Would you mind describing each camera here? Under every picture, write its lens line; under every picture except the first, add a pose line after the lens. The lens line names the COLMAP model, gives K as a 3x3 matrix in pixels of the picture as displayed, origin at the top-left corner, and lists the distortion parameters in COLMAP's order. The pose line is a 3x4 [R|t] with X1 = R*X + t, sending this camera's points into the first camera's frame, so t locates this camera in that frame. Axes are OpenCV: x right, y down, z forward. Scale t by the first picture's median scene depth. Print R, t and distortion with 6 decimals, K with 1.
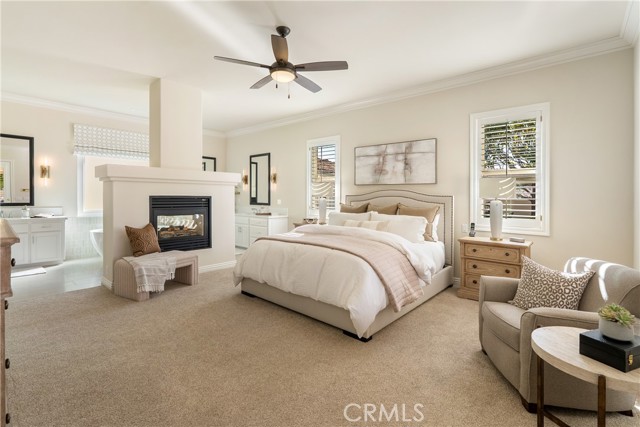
lens RADIAL K [[298.3, 0, 322.7], [0, 298.3, 199.1], [0, 0, 1]] dist [-0.003706, -0.000355]
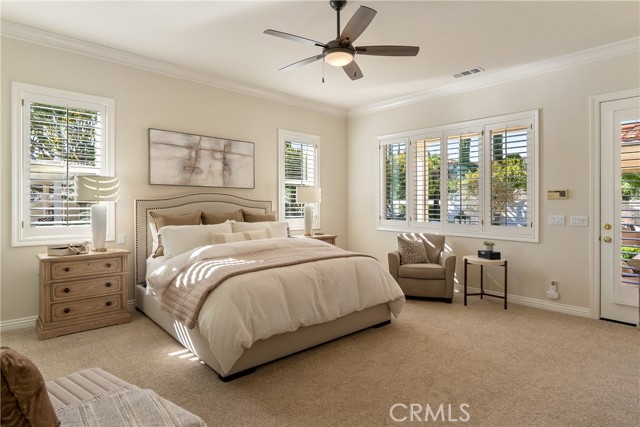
lens RADIAL K [[347.4, 0, 319.8], [0, 347.4, 199.7], [0, 0, 1]] dist [-0.005065, -0.000876]
pose [[0.127092, -0.002601, 0.991888, -0.678543], [0.004189, 0.999989, 0.002086, -0.014020], [-0.991882, 0.003889, 0.127101, 0.577822]]
